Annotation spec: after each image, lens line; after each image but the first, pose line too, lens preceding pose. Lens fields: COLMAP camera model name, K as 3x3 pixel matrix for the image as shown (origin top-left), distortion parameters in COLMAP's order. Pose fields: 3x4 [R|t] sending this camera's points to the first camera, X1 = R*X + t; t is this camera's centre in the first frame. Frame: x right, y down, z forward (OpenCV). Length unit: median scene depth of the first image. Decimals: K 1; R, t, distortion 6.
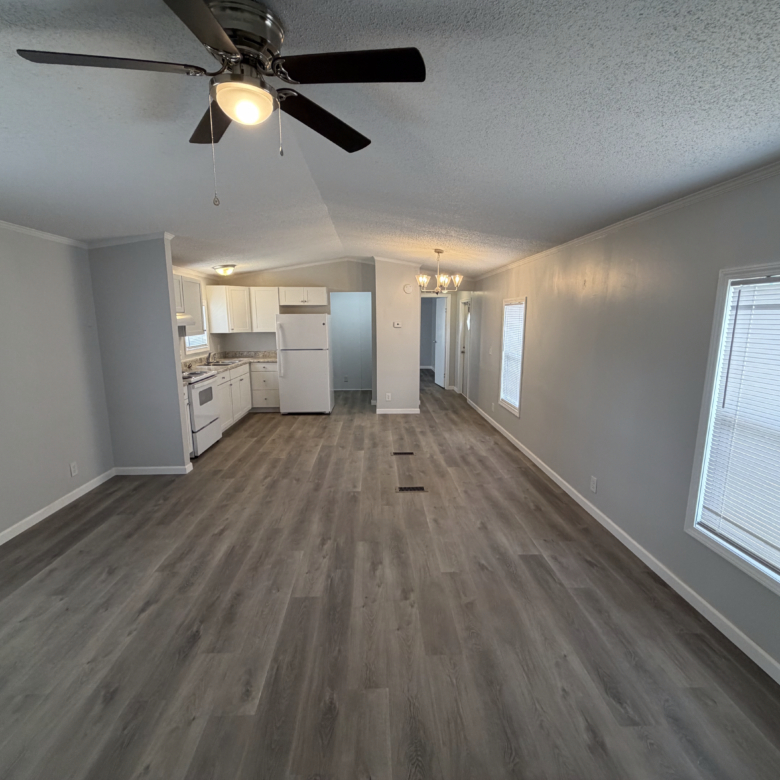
lens RADIAL K [[415.3, 0, 387.8], [0, 415.3, 391.1], [0, 0, 1]] dist [0.002916, -0.000748]
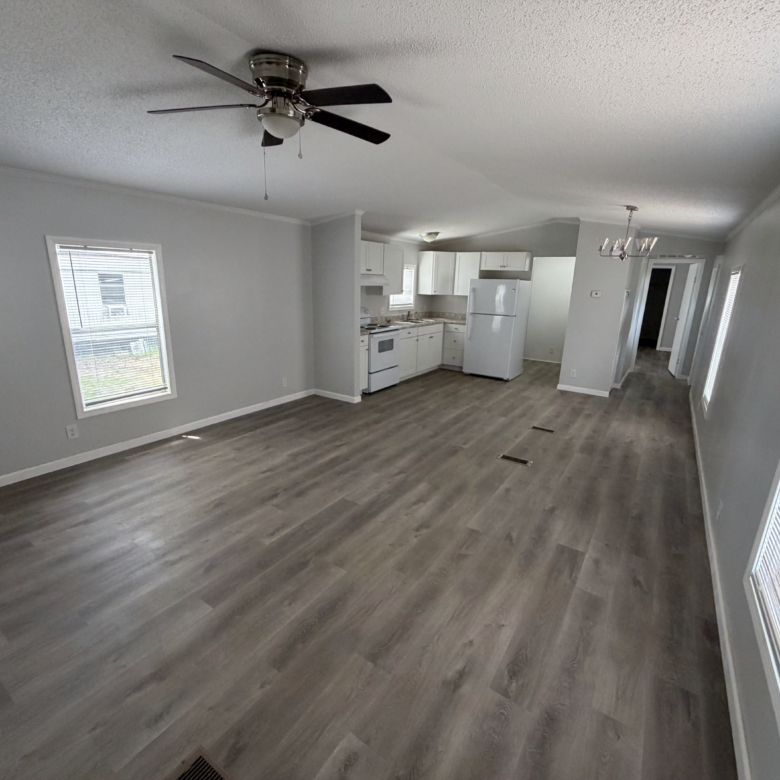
lens RADIAL K [[415.3, 0, 387.8], [0, 415.3, 391.1], [0, 0, 1]] dist [0.002916, -0.000748]
pose [[0.811427, 0.178063, -0.556669, 0.301592], [-0.132909, 0.983723, 0.120930, -0.006011], [0.569141, -0.024139, 0.821886, 0.007315]]
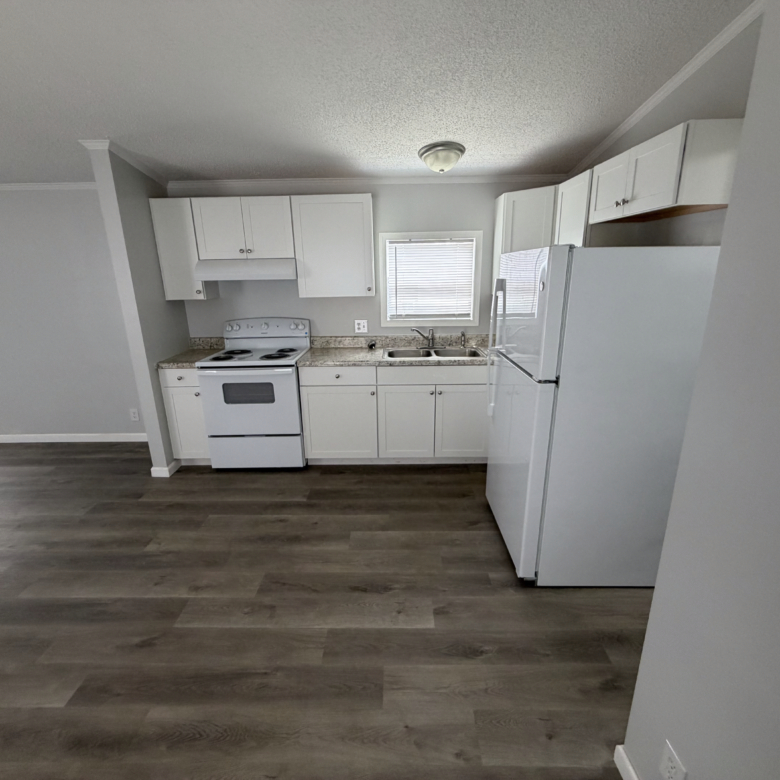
lens RADIAL K [[415.3, 0, 387.8], [0, 415.3, 391.1], [0, 0, 1]] dist [0.002916, -0.000748]
pose [[-0.048379, 0.283827, -0.957654, 0.188317], [-0.160308, 0.944141, 0.287920, -0.241558], [0.985881, 0.167450, -0.000177, 1.389069]]
